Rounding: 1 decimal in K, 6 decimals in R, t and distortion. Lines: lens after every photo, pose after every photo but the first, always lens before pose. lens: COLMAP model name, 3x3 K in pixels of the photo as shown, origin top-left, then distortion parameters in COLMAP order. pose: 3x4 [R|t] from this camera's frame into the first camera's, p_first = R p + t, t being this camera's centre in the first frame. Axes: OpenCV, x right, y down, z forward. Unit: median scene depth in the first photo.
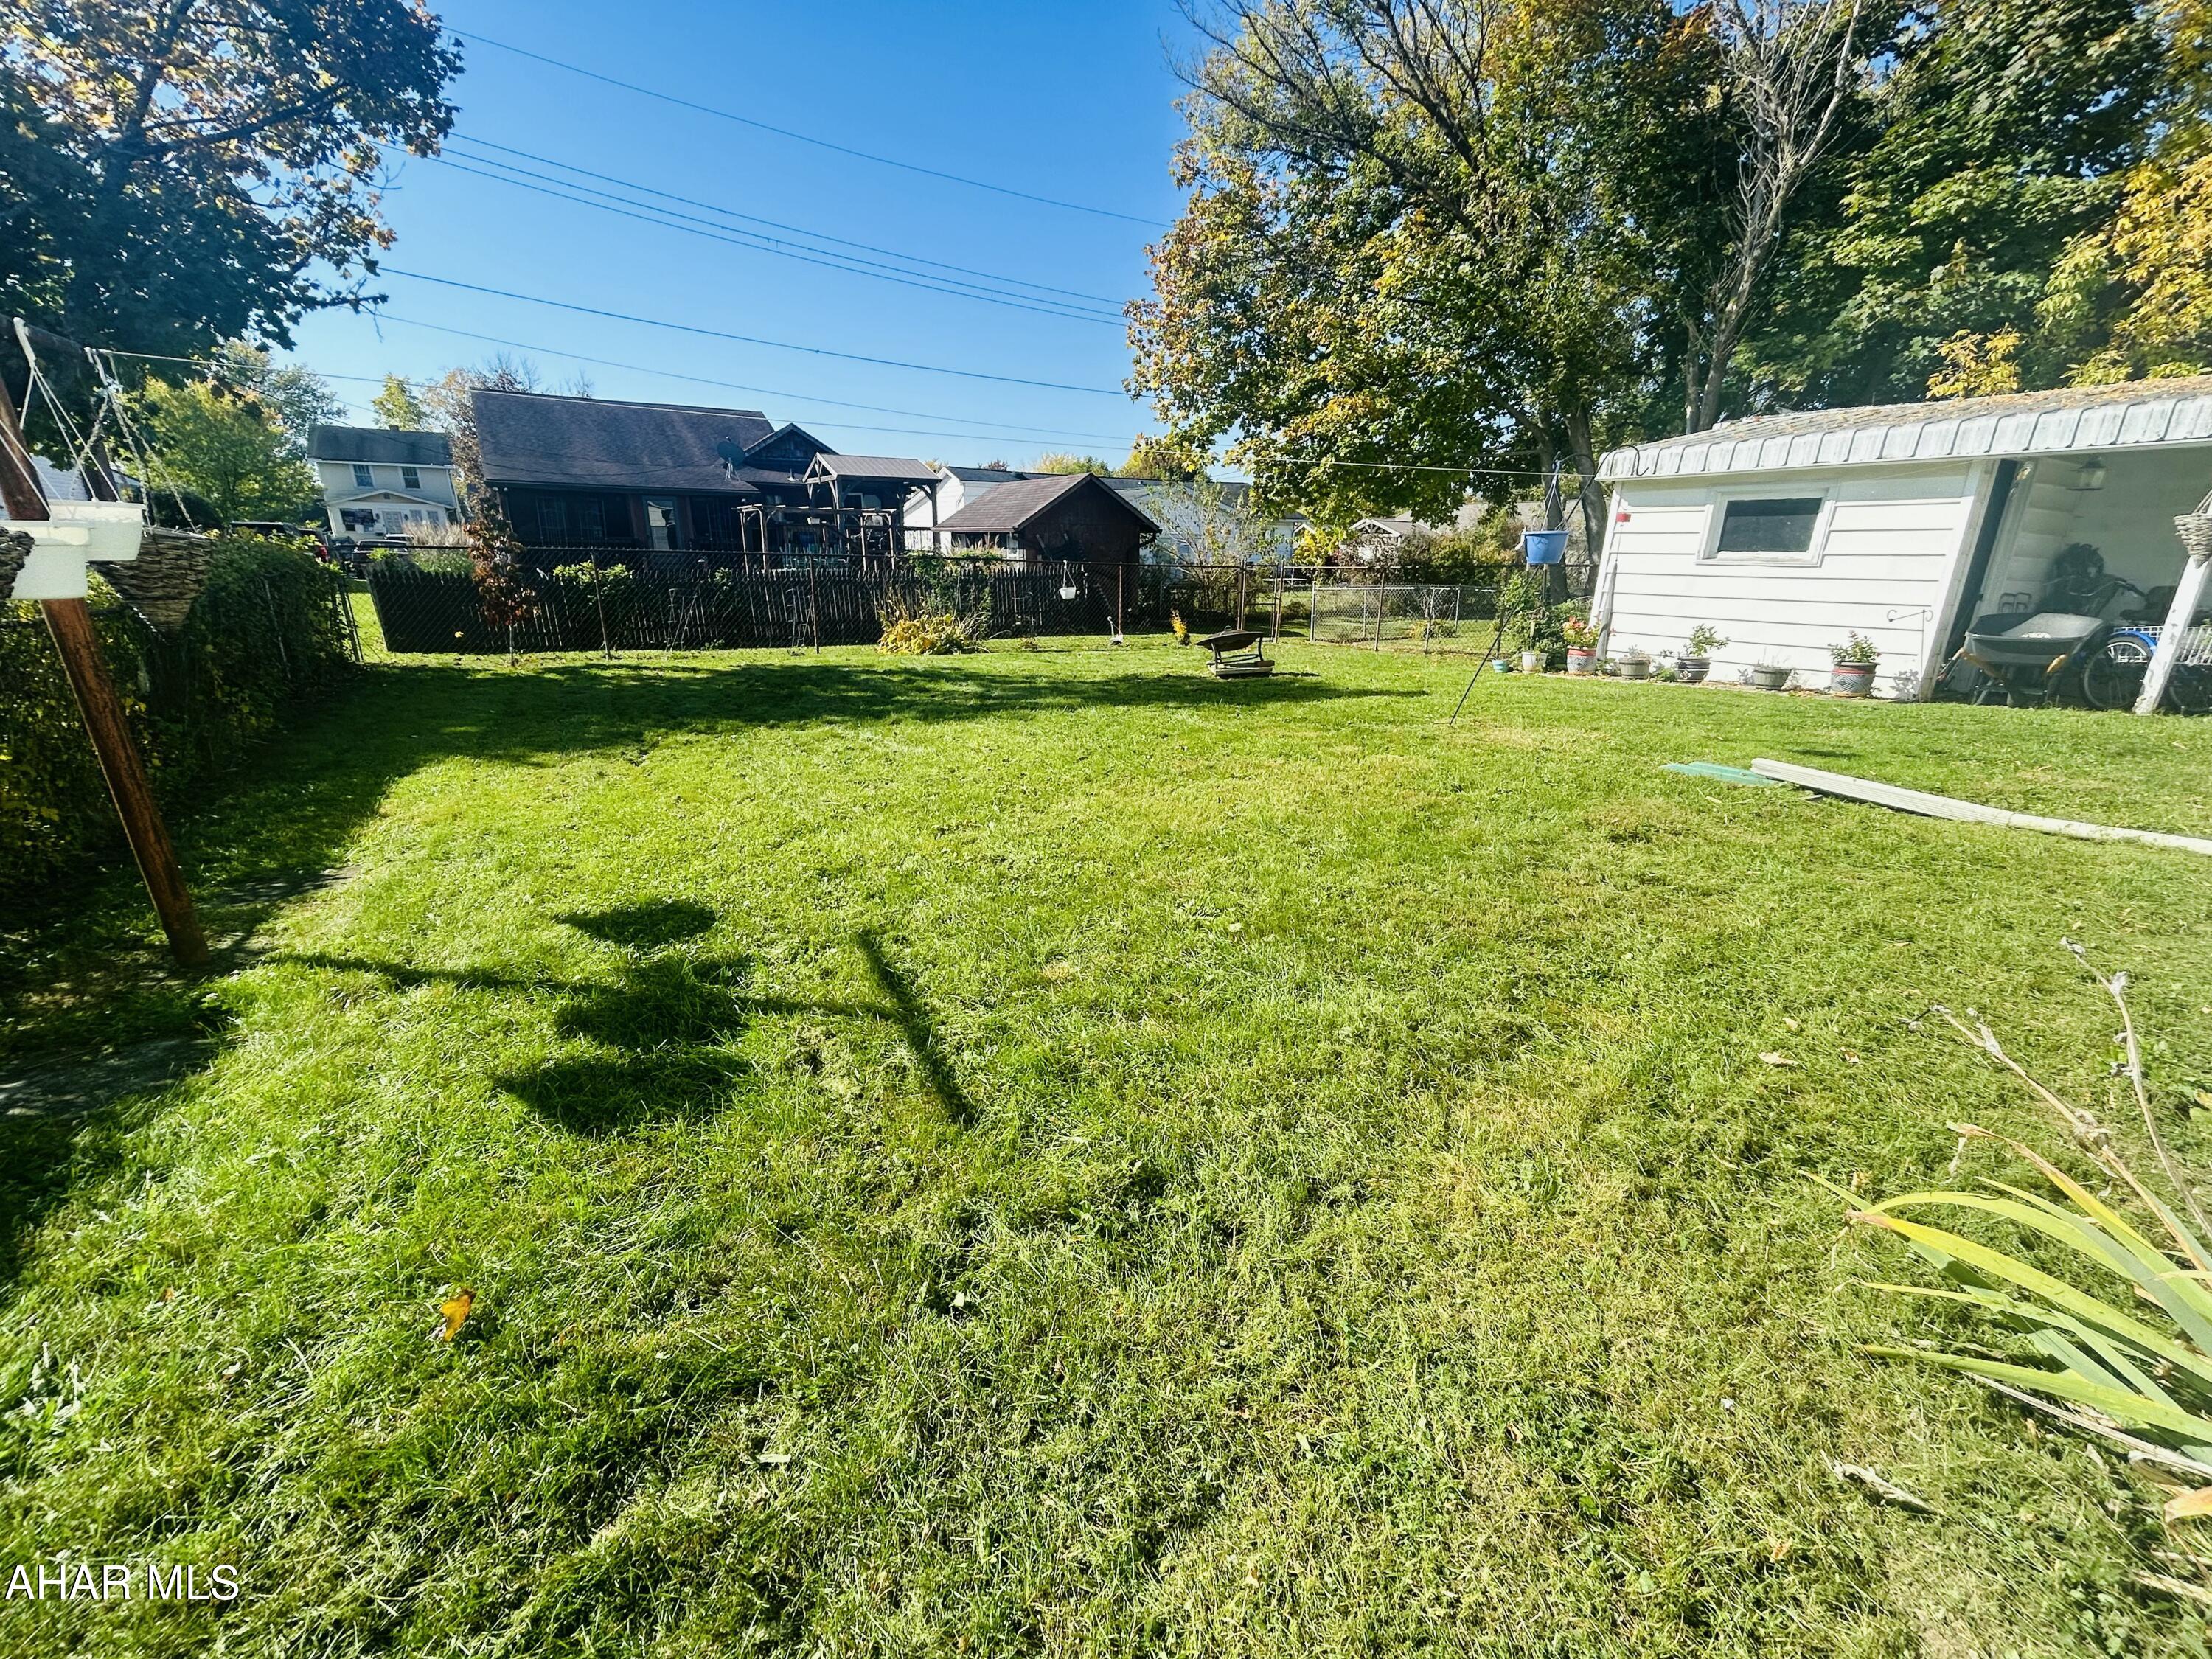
lens RADIAL K [[901.2, 0, 1106.0], [0, 901.2, 829.5], [0, 0, 1]] dist [-0.001924, 0.005059]
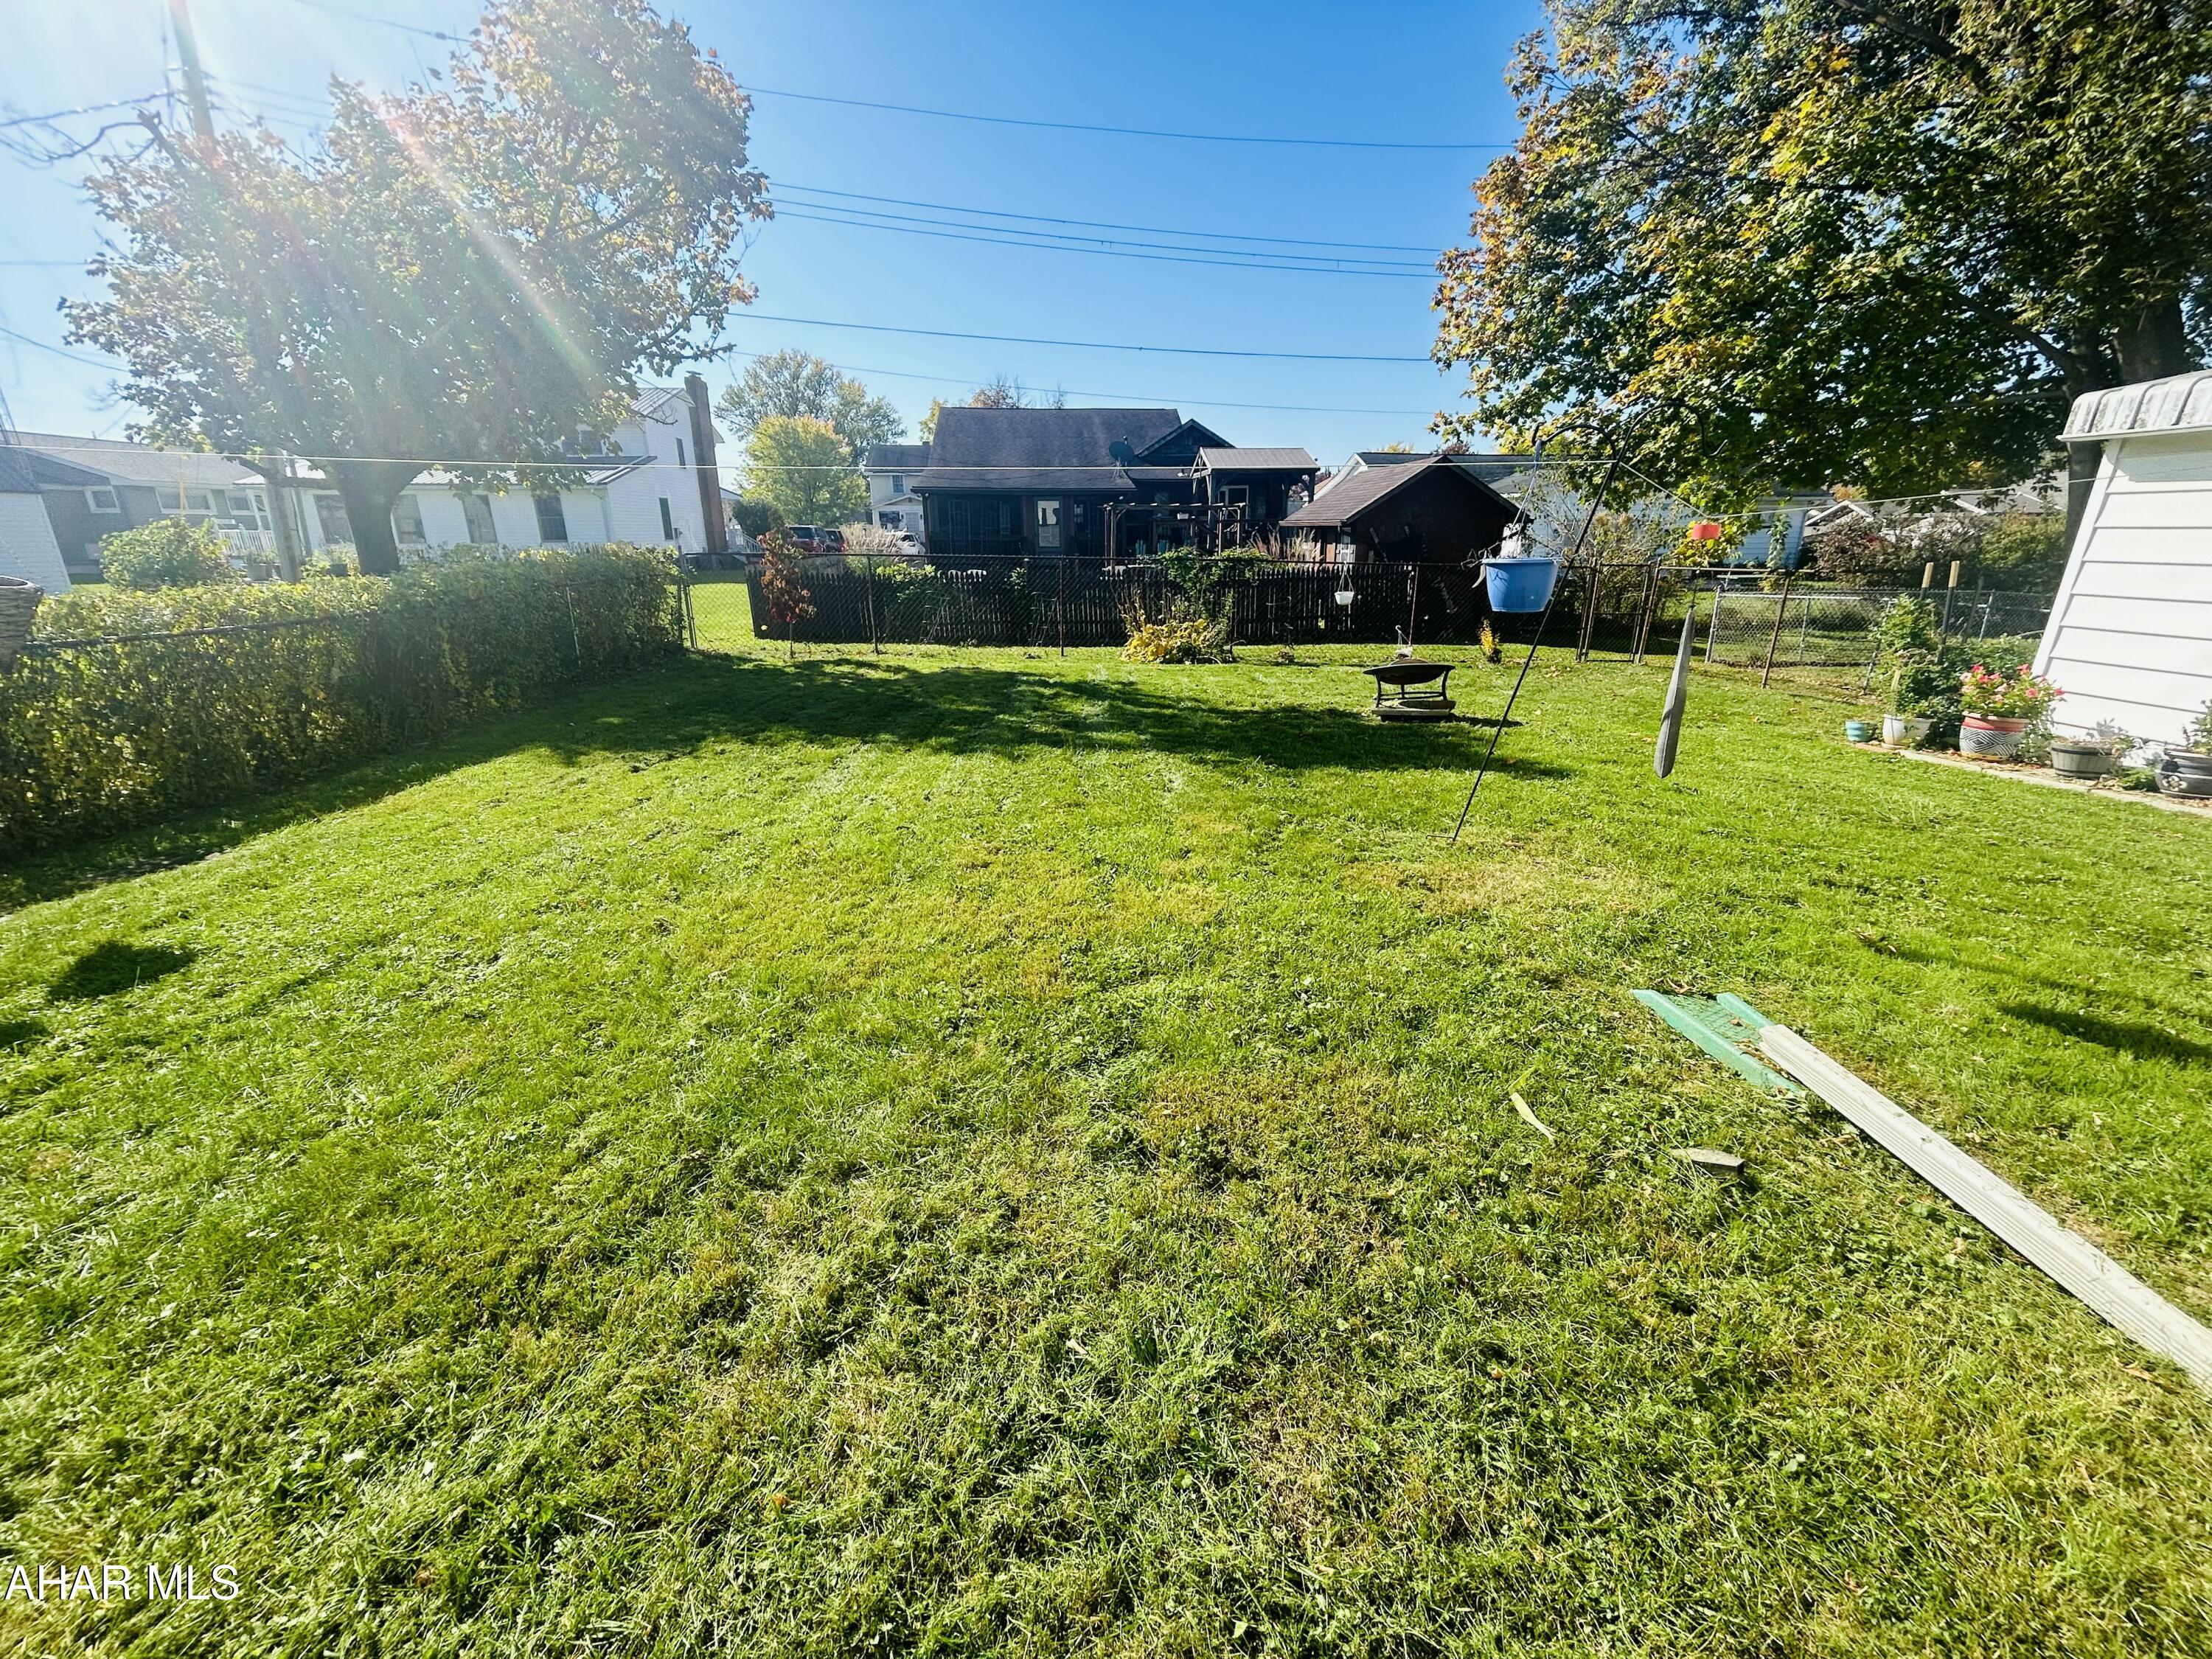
lens RADIAL K [[901.2, 0, 1106.0], [0, 901.2, 829.5], [0, 0, 1]] dist [-0.001924, 0.005059]
pose [[0.885440, 0.134859, -0.444757, 0.188351], [-0.129020, 0.990686, 0.043537, -0.049717], [0.446486, 0.018833, 0.894592, 0.119157]]
